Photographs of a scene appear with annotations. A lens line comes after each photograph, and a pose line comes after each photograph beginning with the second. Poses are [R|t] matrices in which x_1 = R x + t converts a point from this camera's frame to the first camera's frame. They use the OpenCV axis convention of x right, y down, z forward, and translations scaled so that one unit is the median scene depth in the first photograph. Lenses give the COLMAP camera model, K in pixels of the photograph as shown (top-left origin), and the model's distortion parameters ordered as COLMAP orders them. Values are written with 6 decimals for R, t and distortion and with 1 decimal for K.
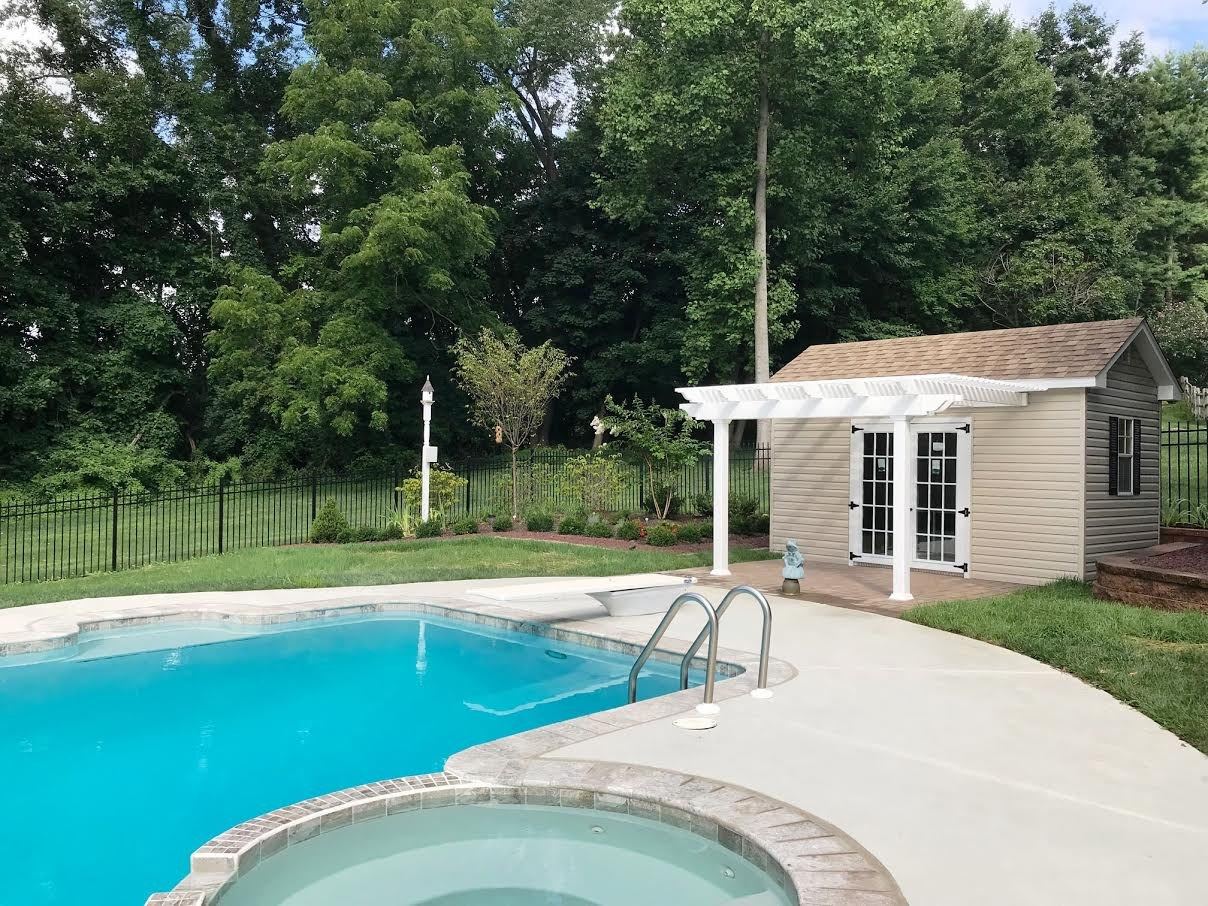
lens RADIAL K [[1023.9, 0, 604.0], [0, 1023.9, 453.0], [0, 0, 1]] dist [0.001688, 0.008619]
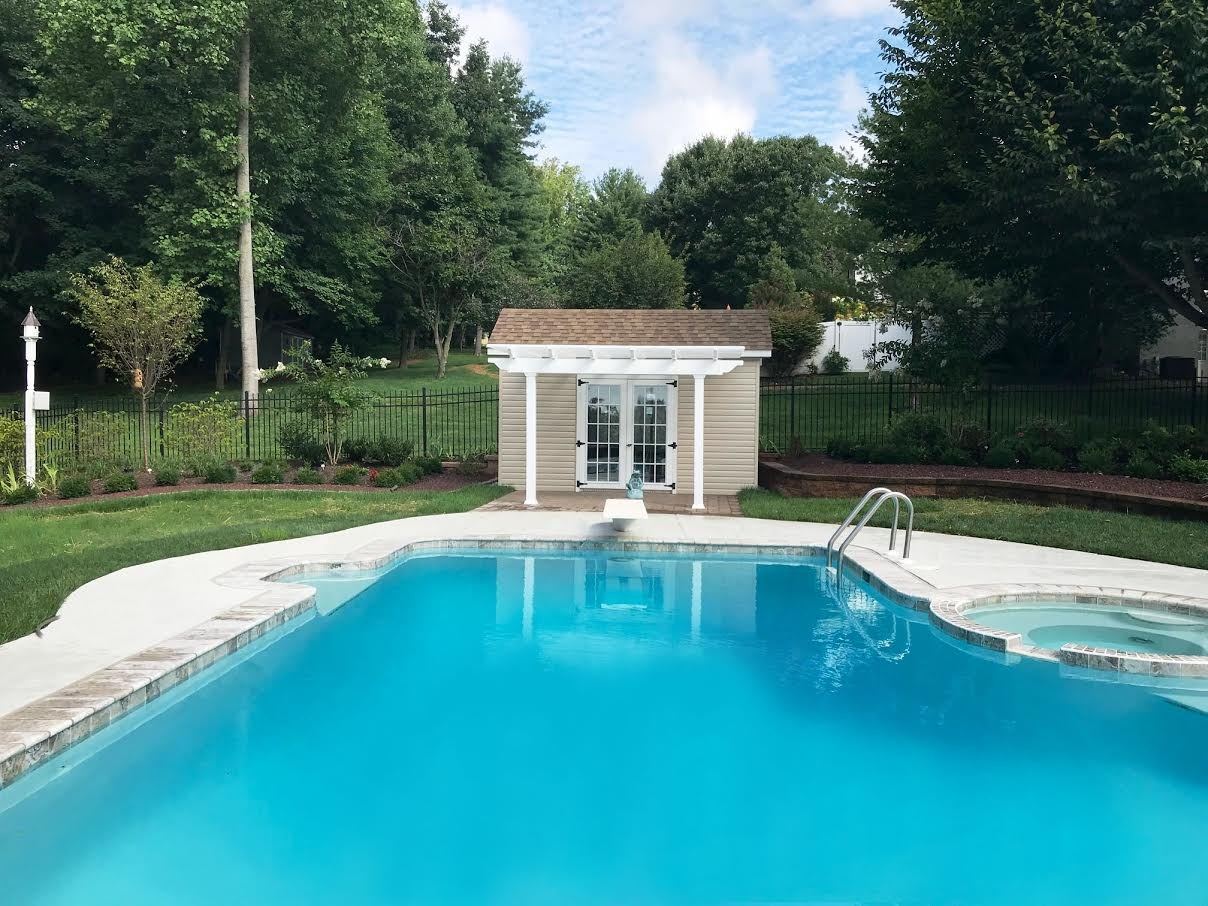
lens RADIAL K [[1050.7, 0, 604.0], [0, 1050.7, 453.0], [0, 0, 1]] dist [0.153979, -0.516695]
pose [[0.711210, -0.031238, 0.702285, -0.446417], [-0.004567, 0.998786, 0.049051, -0.000067], [-0.702965, -0.038093, 0.710204, 0.048381]]
